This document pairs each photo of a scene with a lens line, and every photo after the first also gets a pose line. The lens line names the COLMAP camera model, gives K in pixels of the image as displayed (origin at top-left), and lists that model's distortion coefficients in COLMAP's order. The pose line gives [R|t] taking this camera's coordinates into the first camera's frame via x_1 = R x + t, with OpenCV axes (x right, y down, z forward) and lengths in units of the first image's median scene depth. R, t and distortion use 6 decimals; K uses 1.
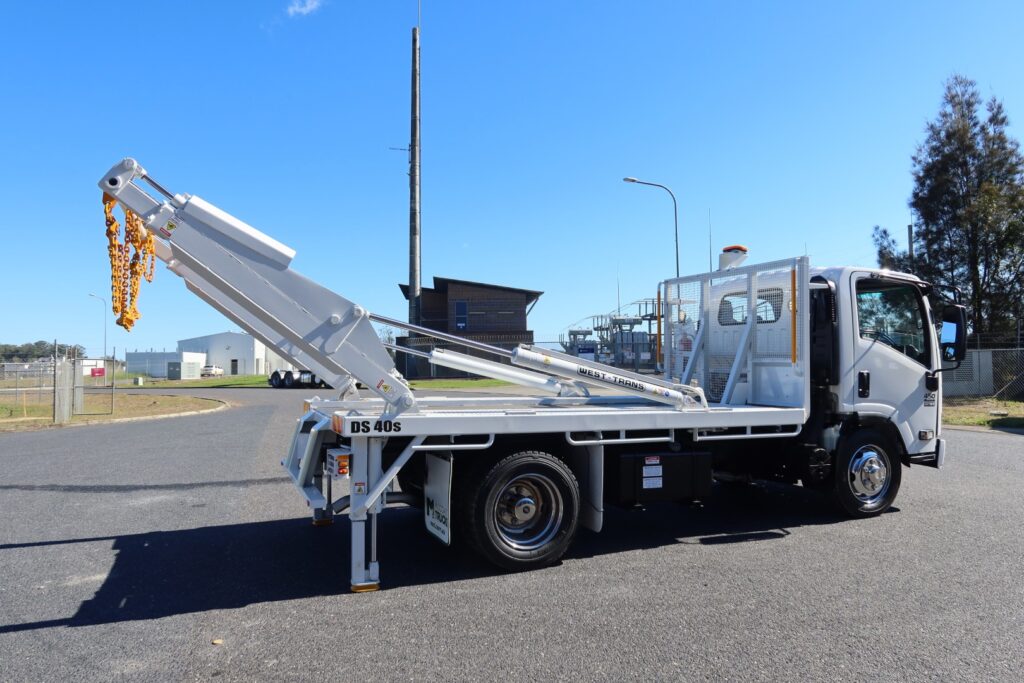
lens RADIAL K [[707.3, 0, 509.8], [0, 707.3, 339.9], [0, 0, 1]] dist [-0.020186, -0.000957]
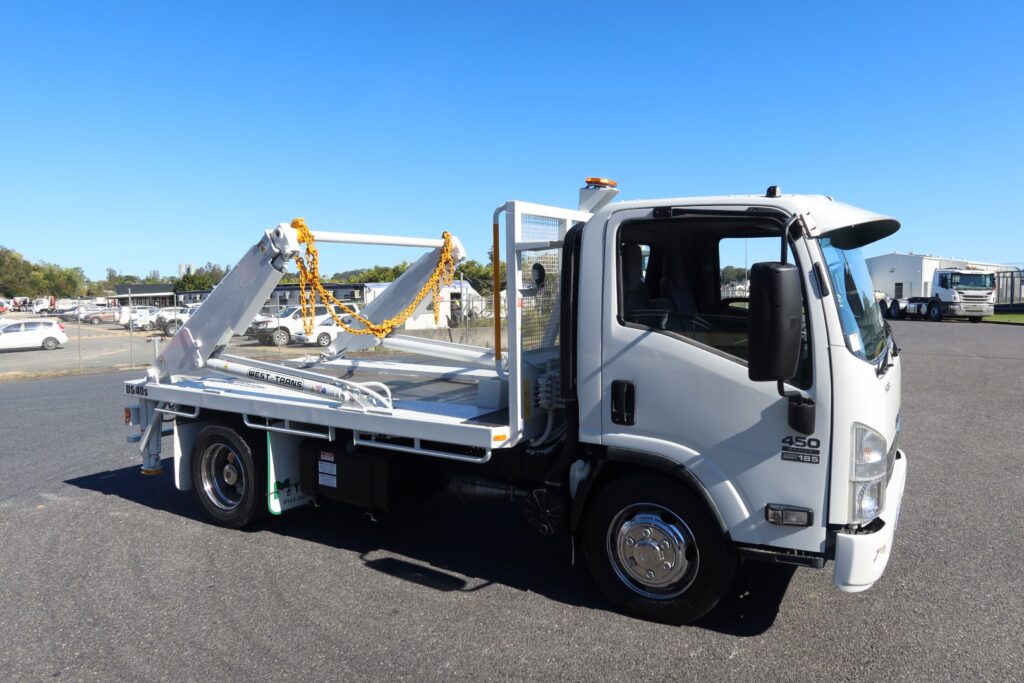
lens RADIAL K [[706.8, 0, 508.3], [0, 706.8, 342.1], [0, 0, 1]] dist [-0.025230, 0.004953]
pose [[0.583510, 0.054439, -0.810279, 0.897442], [0.038942, 0.994727, 0.094875, -0.046804], [0.811172, -0.086915, 0.578313, 0.561290]]
